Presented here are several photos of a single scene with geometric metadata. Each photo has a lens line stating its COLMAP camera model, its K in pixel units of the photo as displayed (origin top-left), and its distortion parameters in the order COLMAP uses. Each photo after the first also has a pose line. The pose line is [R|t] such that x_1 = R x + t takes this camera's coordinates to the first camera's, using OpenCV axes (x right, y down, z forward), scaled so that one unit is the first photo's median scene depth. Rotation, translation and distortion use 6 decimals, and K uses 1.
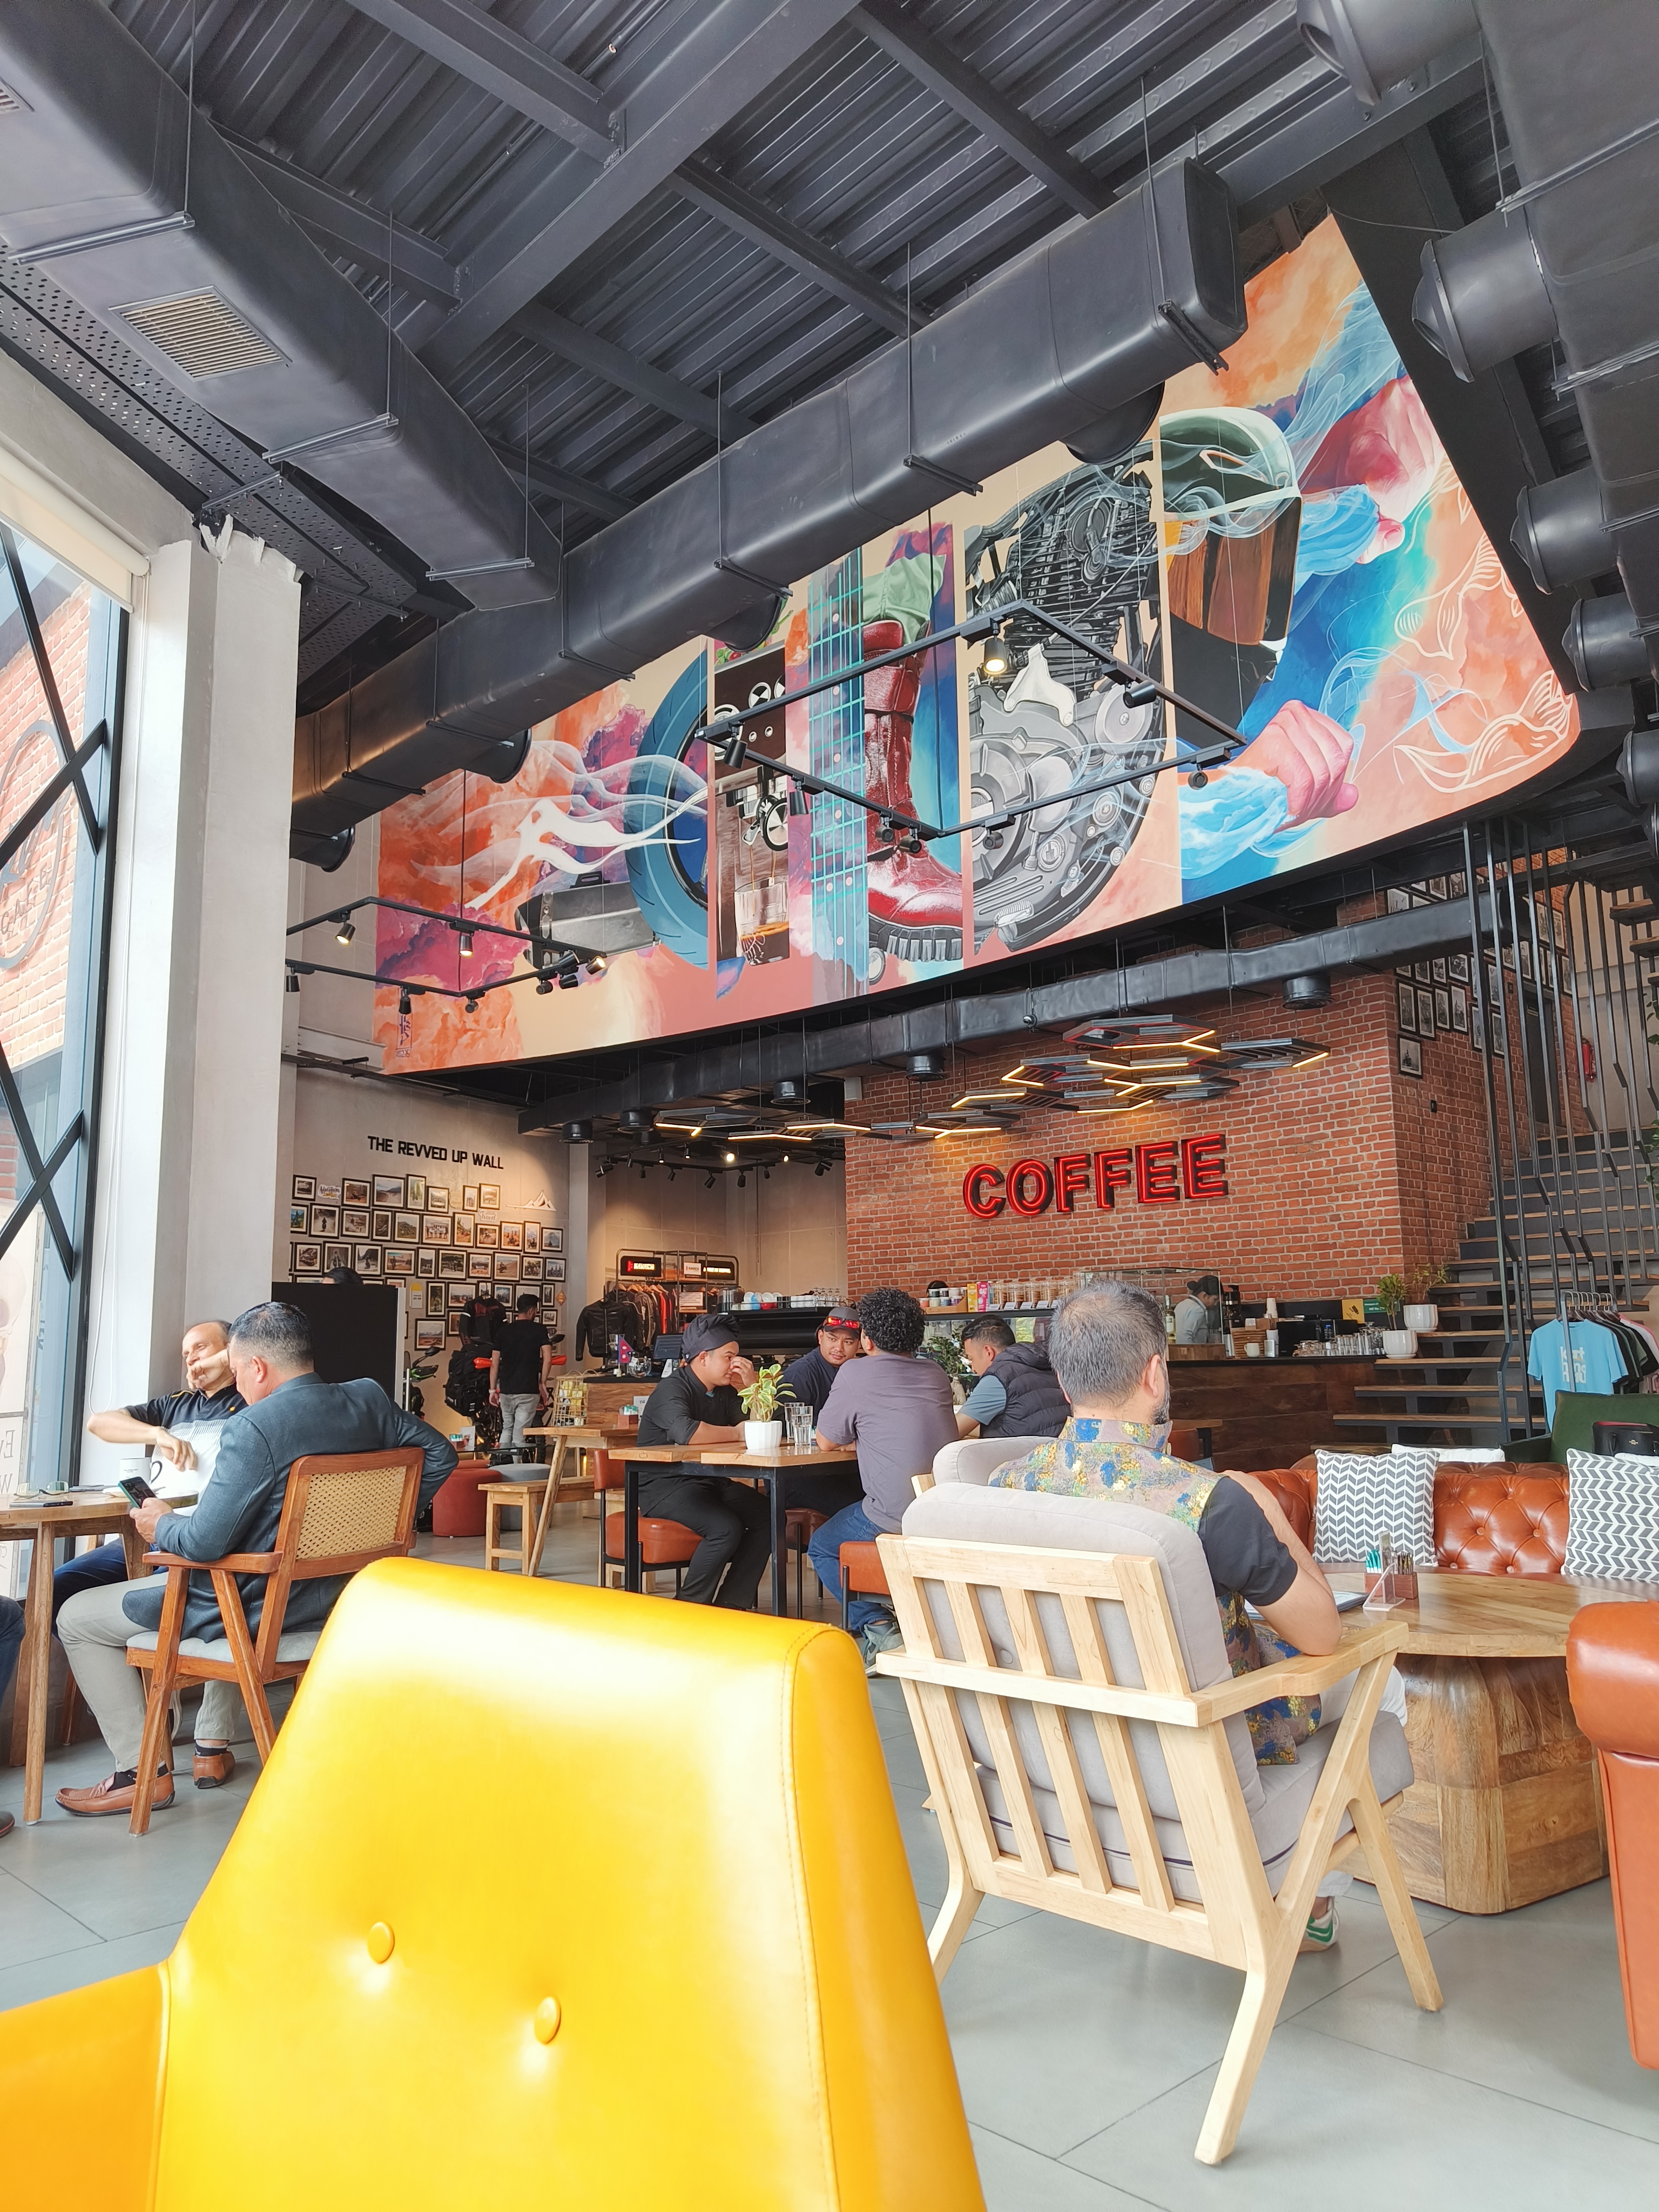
lens RADIAL K [[1548.7, 0, 828.6], [0, 1548.7, 1106.0], [0, 0, 1]] dist [0.013192, 0.001205]
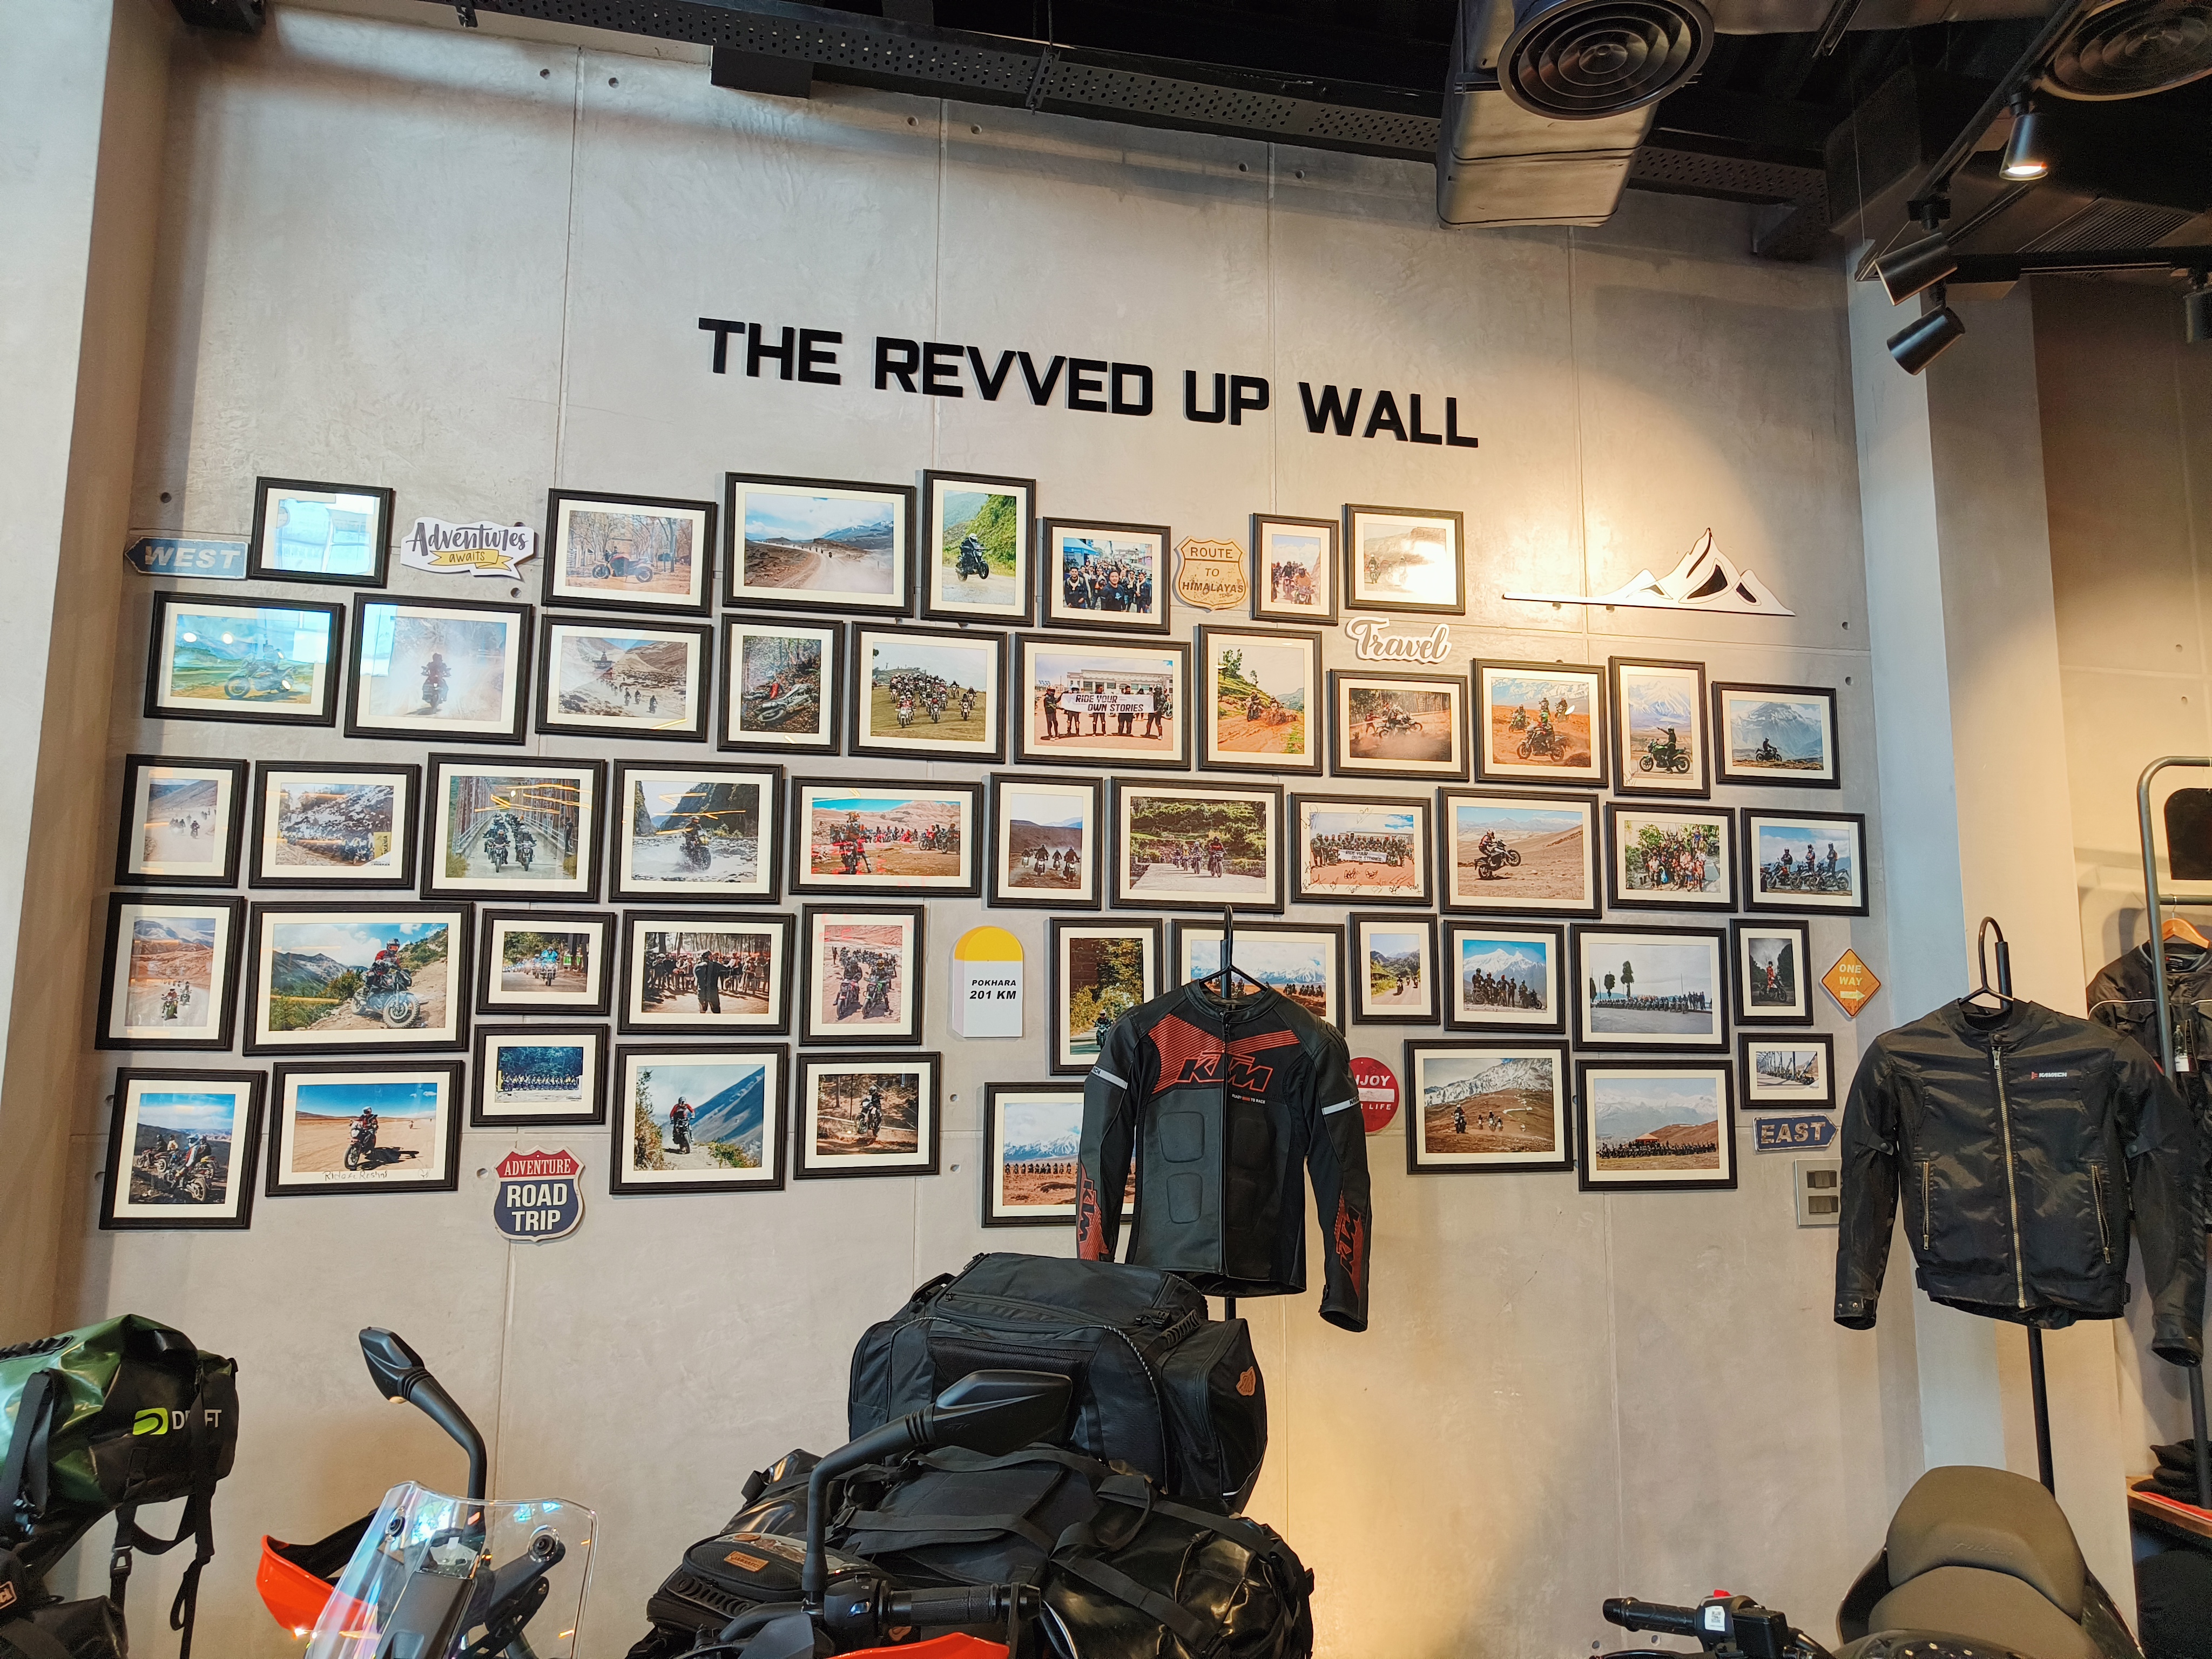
lens RADIAL K [[1548.7, 0, 1105.8], [0, 1548.7, 830.5], [0, 0, 1]] dist [0.013192, 0.001205]
pose [[0.658860, -0.073461, -0.748670, -0.077523], [0.099467, 0.994990, -0.010096, 0.100278], [0.745660, -0.067816, 0.662866, 0.831797]]
